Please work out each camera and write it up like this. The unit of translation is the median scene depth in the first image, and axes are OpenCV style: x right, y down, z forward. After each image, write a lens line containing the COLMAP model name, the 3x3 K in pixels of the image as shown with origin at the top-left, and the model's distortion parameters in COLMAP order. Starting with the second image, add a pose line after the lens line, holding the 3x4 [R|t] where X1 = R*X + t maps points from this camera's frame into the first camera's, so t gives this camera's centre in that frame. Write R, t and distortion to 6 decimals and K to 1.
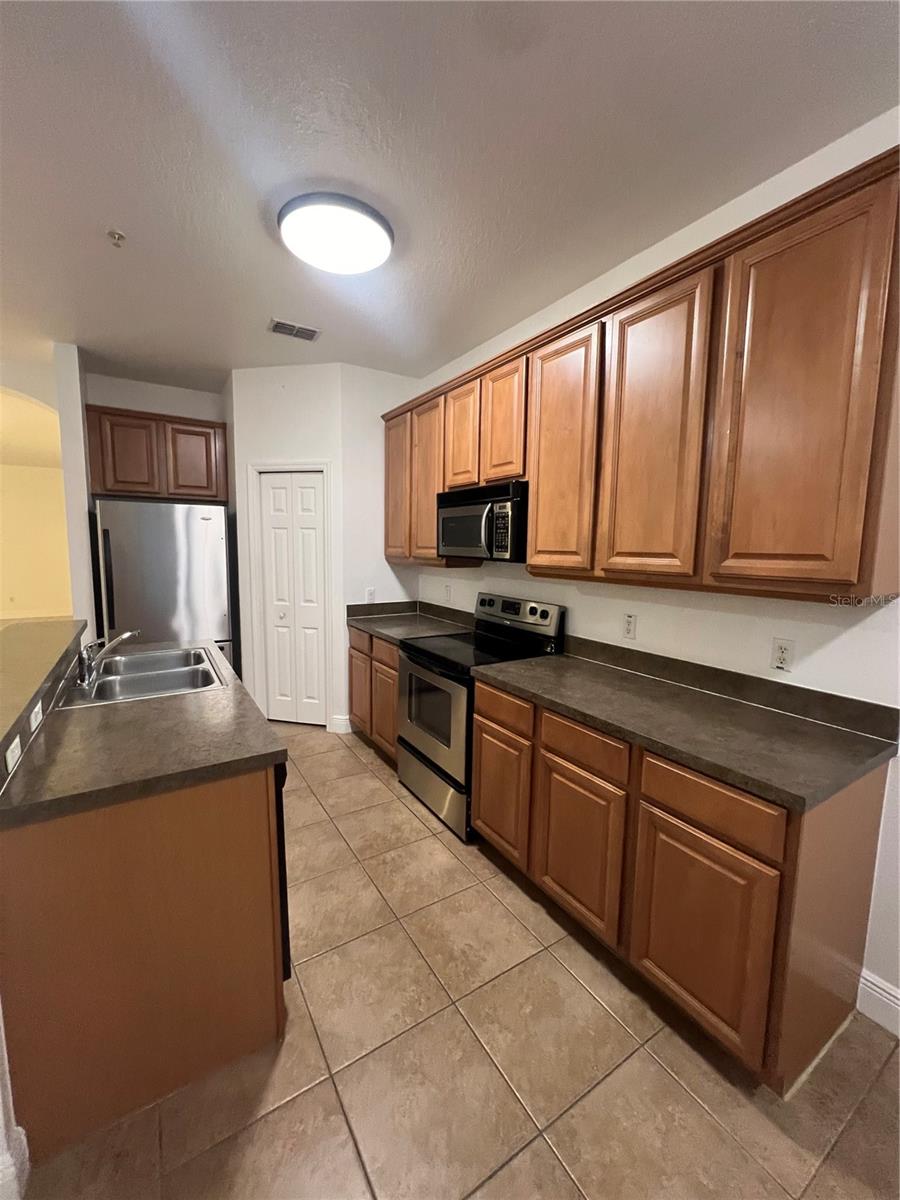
lens RADIAL K [[480.4, 0, 449.7], [0, 480.4, 599.3], [0, 0, 1]] dist [0.000027, -0.000314]
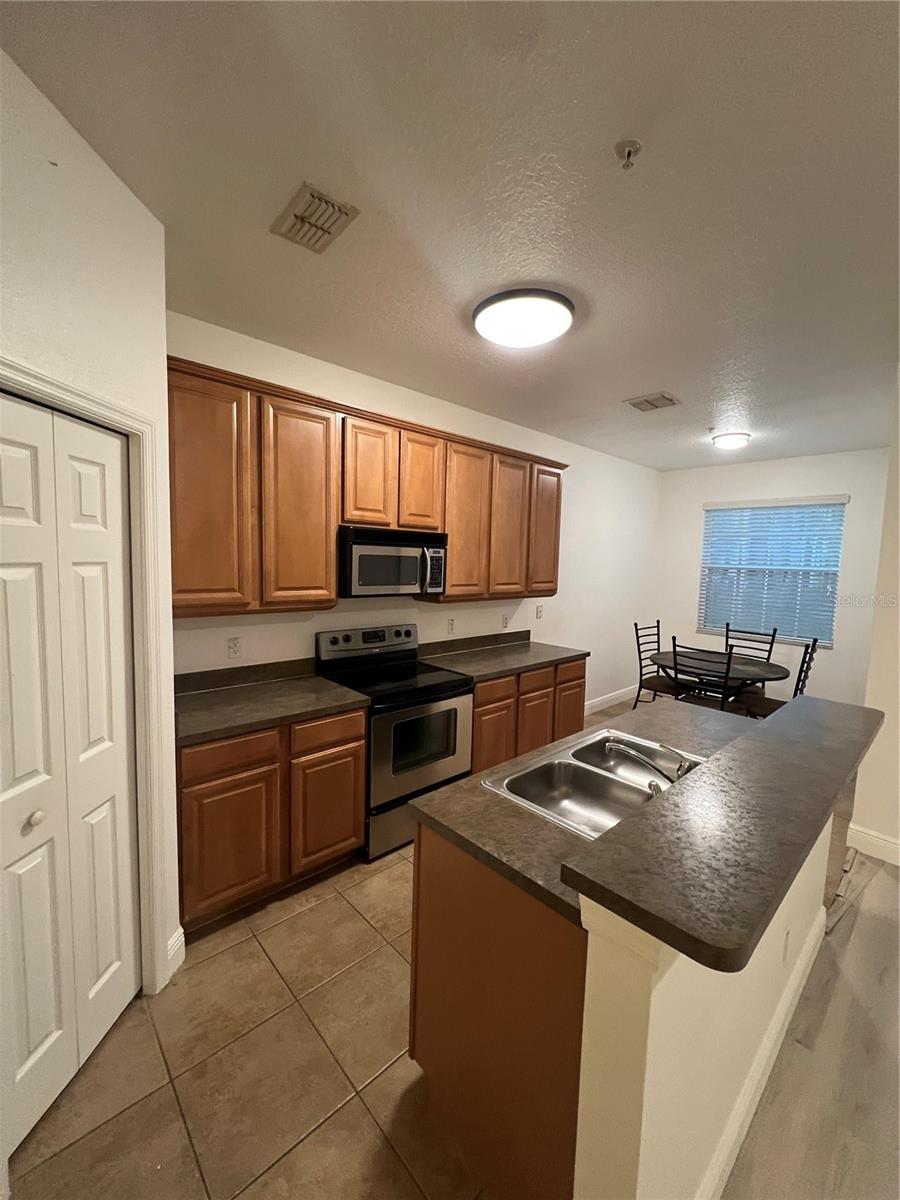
lens RADIAL K [[480.4, 0, 448.7], [0, 480.4, 599.8], [0, 0, 1]] dist [0.000027, -0.000314]
pose [[-0.188248, -0.102213, 0.976788, -1.036138], [0.080683, 0.989598, 0.119103, -0.195808], [-0.978802, 0.101231, -0.178043, 1.096272]]
